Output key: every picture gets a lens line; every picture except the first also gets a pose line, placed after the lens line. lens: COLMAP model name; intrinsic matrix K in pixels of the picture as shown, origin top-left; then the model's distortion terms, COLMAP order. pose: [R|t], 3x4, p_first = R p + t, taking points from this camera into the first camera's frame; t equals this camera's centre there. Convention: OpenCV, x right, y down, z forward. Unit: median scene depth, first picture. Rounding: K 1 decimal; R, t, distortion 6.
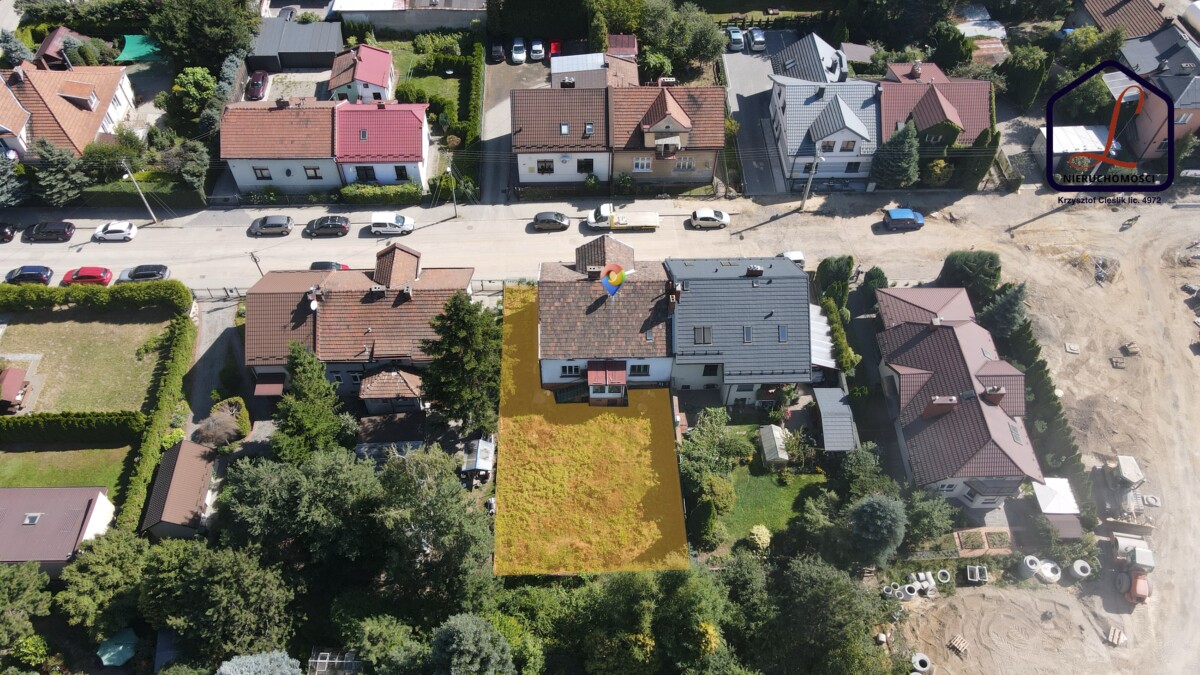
lens RADIAL K [[903.4, 0, 601.2], [0, 903.4, 335.0], [0, 0, 1]] dist [0.032622, 0.001003]
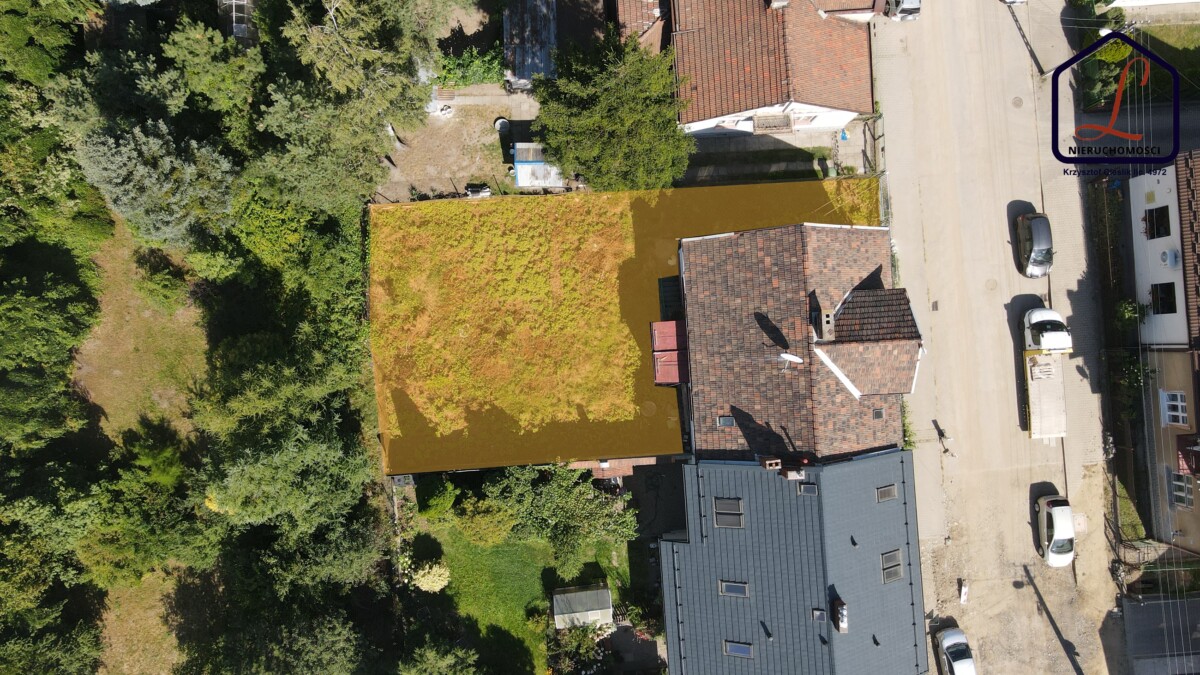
lens RADIAL K [[903.4, 0, 597.8], [0, 903.4, 336.2], [0, 0, 1]] dist [0.032622, 0.001003]
pose [[0.028907, 0.999232, -0.026438, 0.008594], [-0.811504, 0.038902, 0.583051, -0.231486], [0.583631, 0.004600, 0.812006, 0.386142]]
